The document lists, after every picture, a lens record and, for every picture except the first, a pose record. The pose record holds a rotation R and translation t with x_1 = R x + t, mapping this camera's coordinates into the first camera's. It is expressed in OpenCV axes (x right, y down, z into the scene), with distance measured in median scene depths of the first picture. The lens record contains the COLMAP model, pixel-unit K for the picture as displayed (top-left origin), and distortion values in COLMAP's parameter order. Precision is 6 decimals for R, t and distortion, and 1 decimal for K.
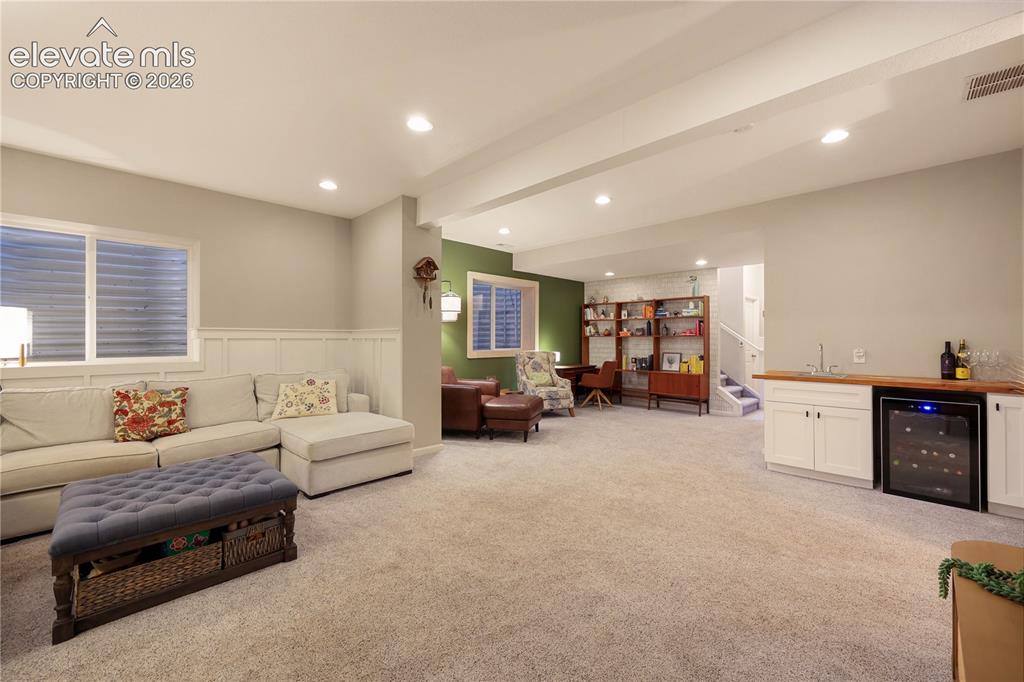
lens RADIAL K [[411.9, 0, 511.6], [0, 411.9, 336.5], [0, 0, 1]] dist [-0.000821, -0.000163]
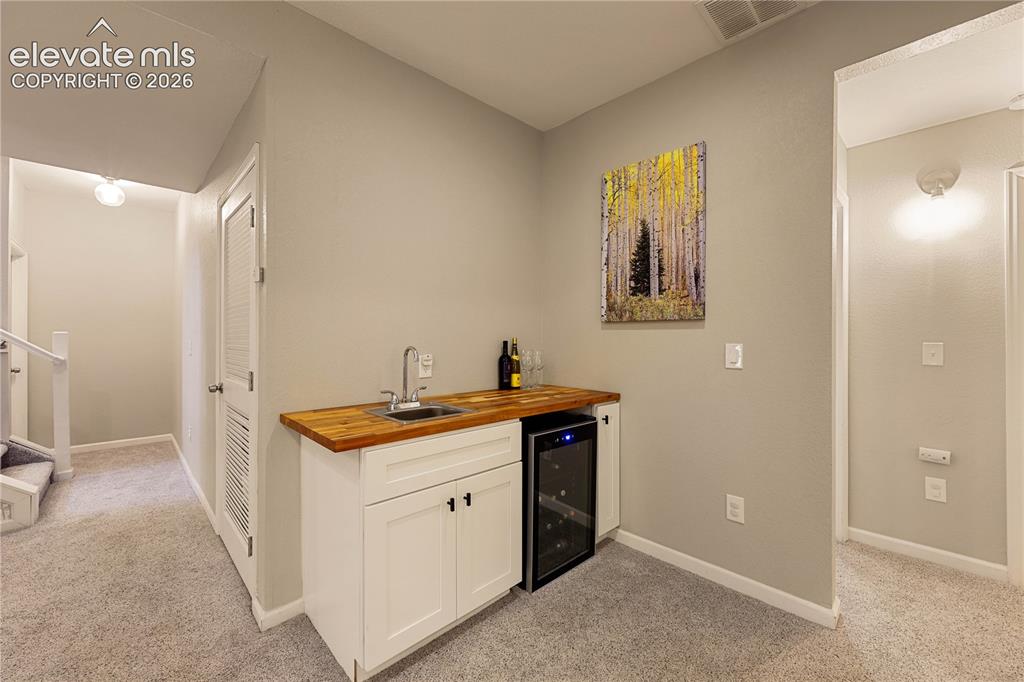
lens RADIAL K [[411.9, 0, 511.7], [0, 411.9, 337.4], [0, 0, 1]] dist [-0.000821, -0.000163]
pose [[0.041561, 0.004007, 0.999128, 0.287920], [-0.003129, 0.999988, -0.003881, 0.008309], [-0.999131, -0.002965, 0.041573, 0.969188]]
